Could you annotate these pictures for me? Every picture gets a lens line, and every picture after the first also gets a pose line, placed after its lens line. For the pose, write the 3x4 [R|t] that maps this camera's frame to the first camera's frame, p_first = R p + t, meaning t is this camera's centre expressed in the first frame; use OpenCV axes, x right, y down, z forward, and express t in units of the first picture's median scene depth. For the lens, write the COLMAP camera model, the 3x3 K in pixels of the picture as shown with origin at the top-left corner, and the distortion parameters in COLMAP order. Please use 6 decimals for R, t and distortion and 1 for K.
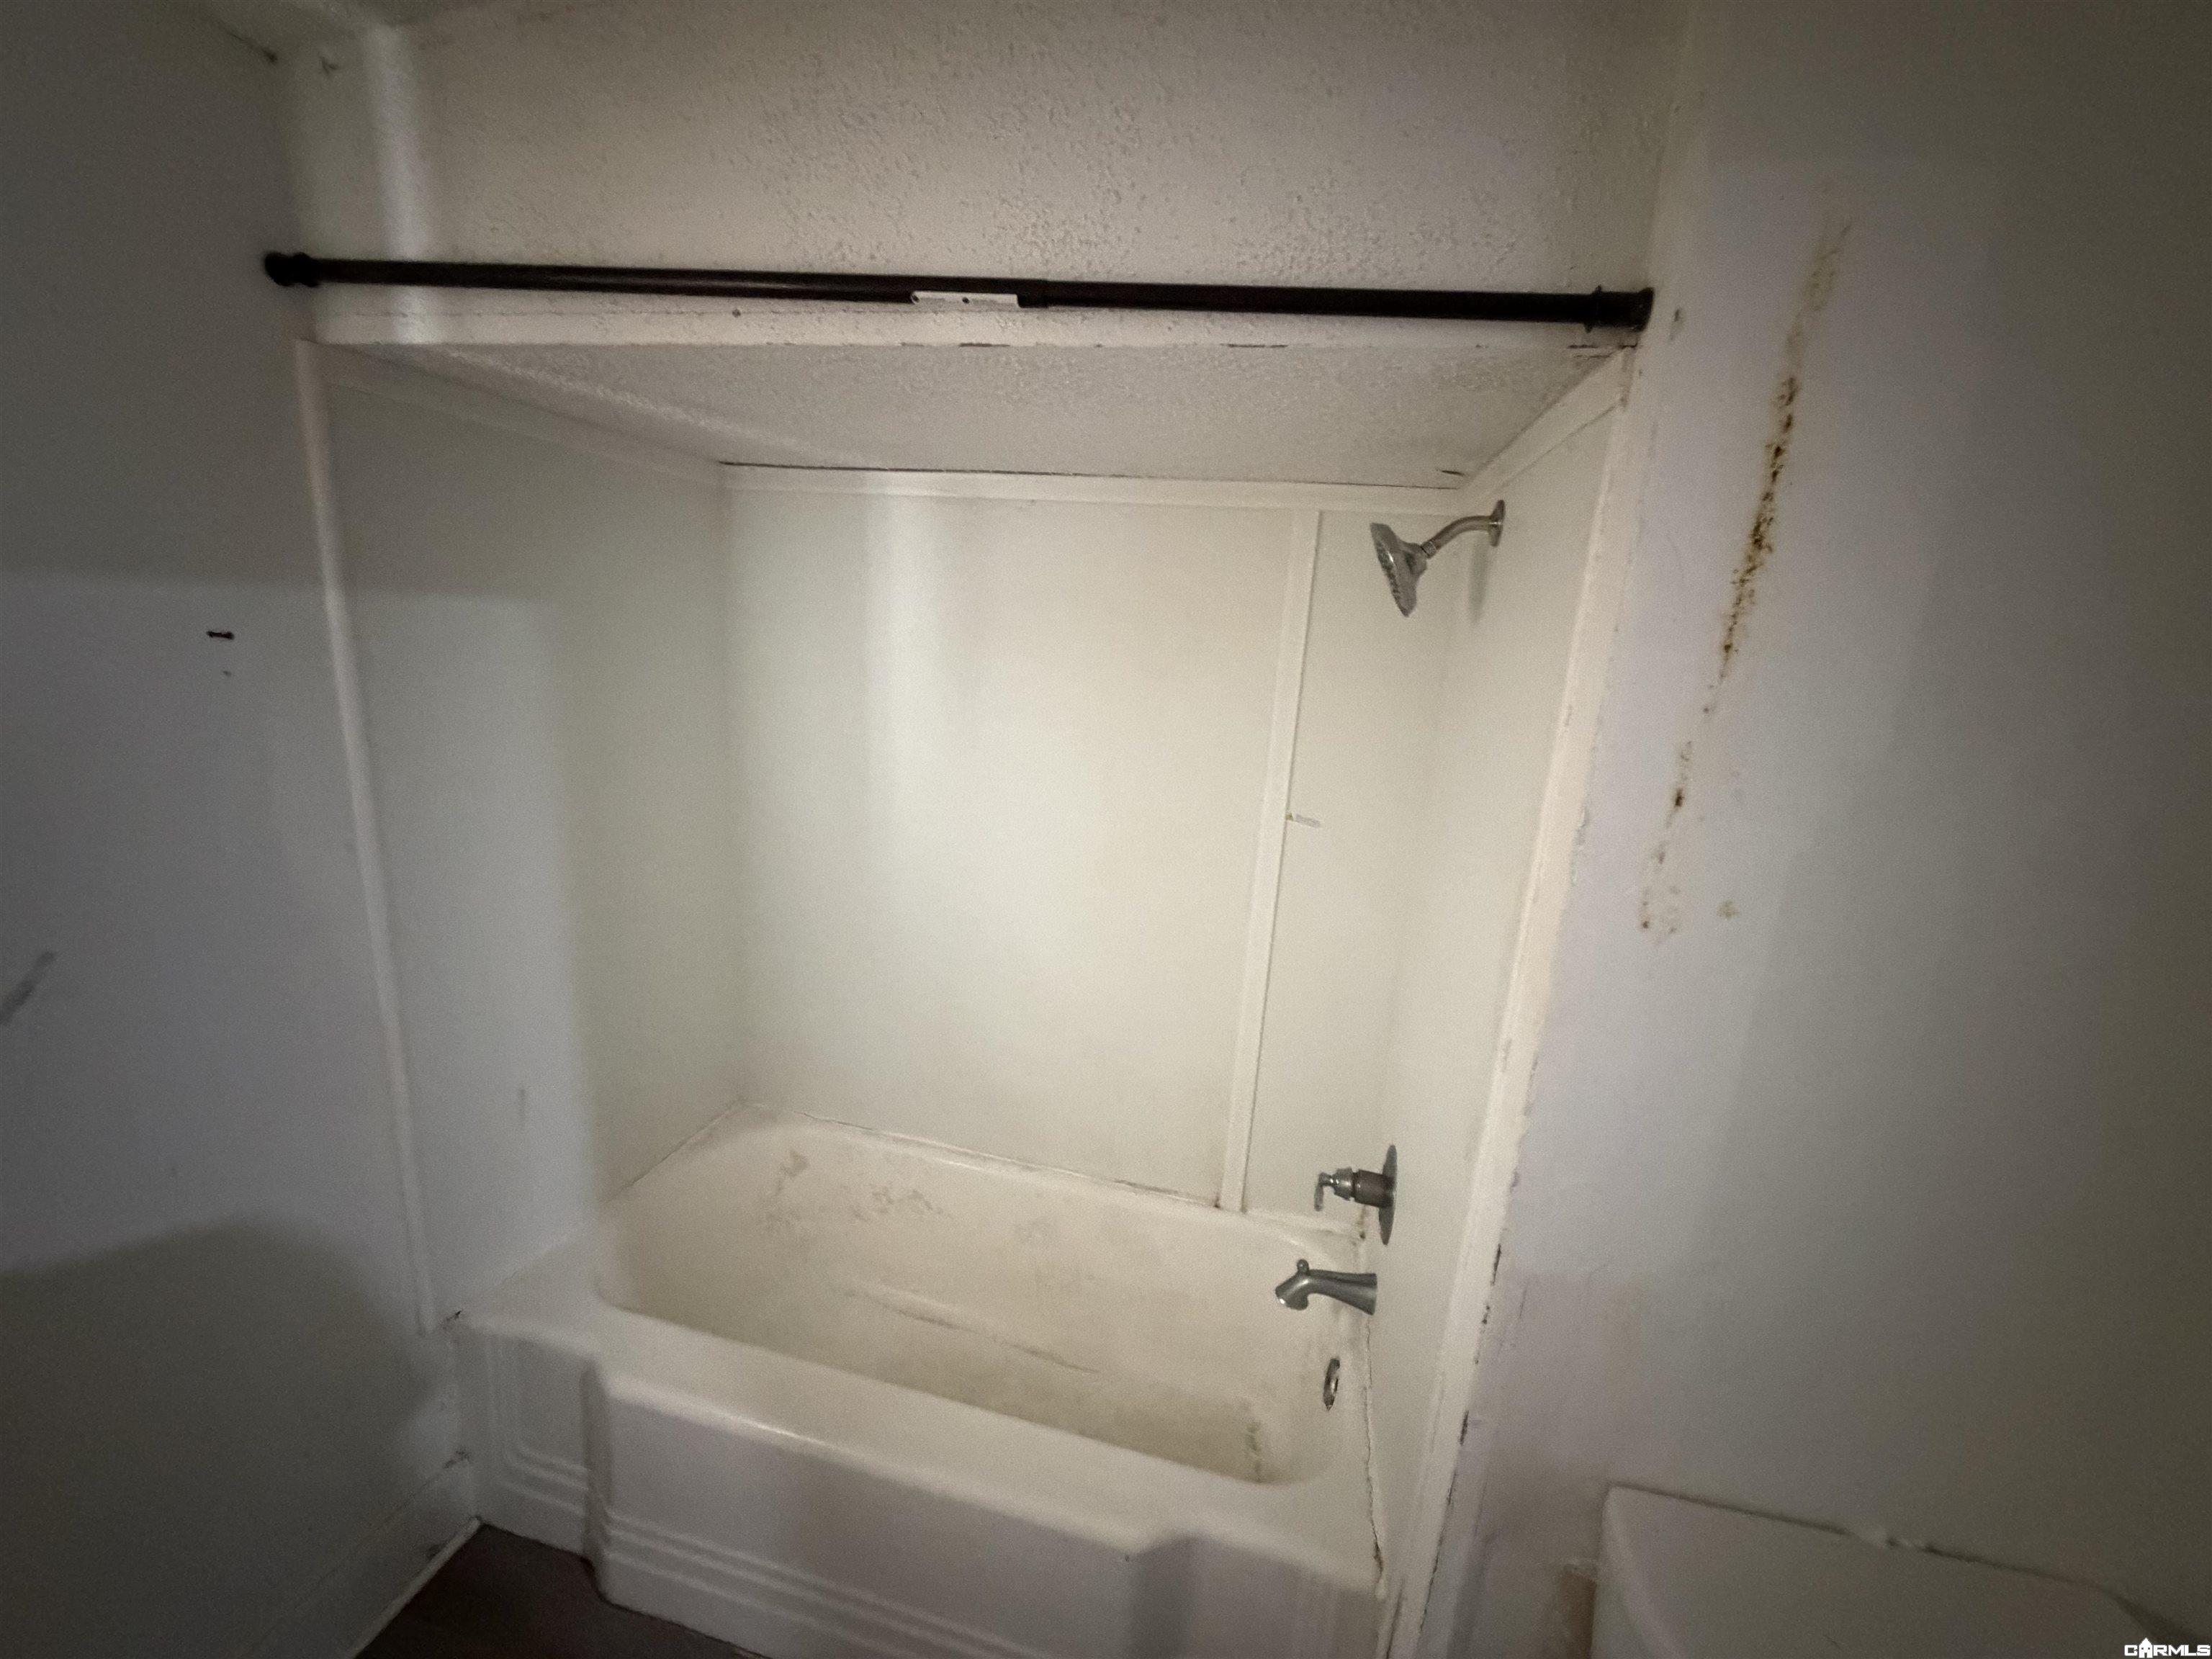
lens RADIAL K [[879.1, 0, 1100.9], [0, 879.1, 823.2], [0, 0, 1]] dist [0.000074, 0.000258]
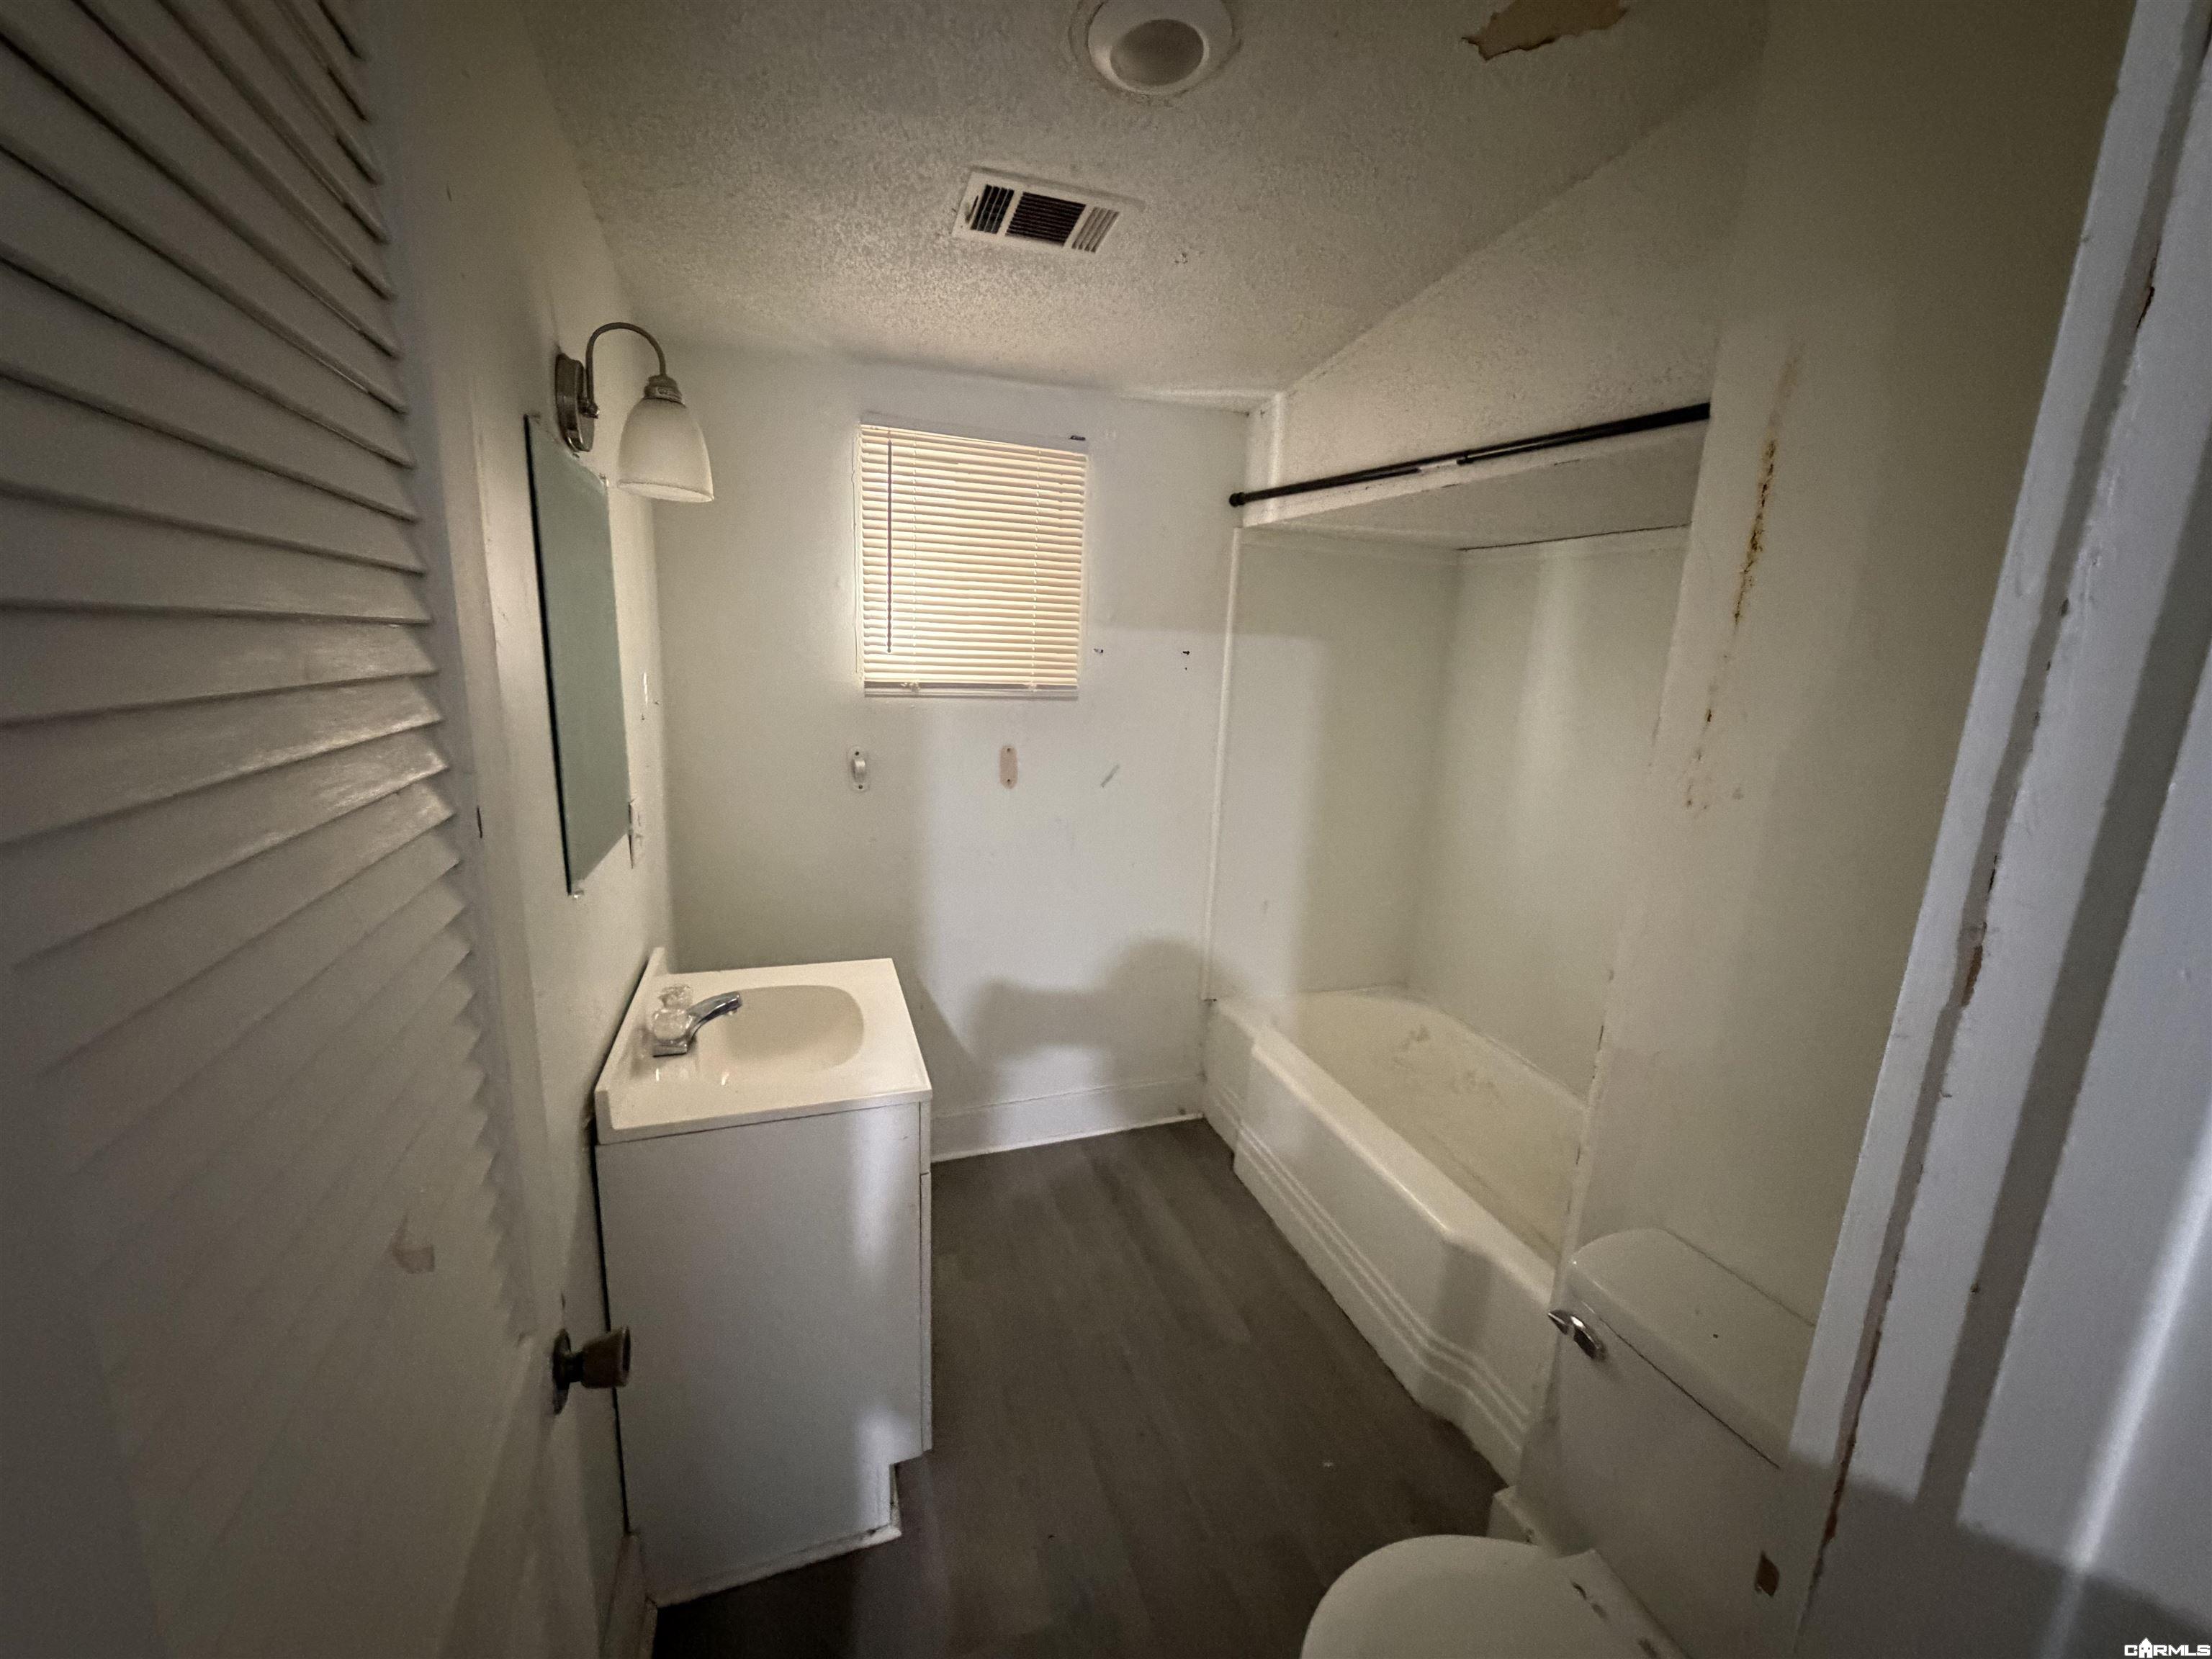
lens RADIAL K [[879.1, 0, 1114.9], [0, 879.1, 820.0], [0, 0, 1]] dist [0.000074, 0.000258]
pose [[0.544697, 0.131440, -0.828268, 1.079500], [-0.198640, 0.979757, 0.024848, 0.244458], [0.814768, 0.150993, 0.559781, -0.511059]]
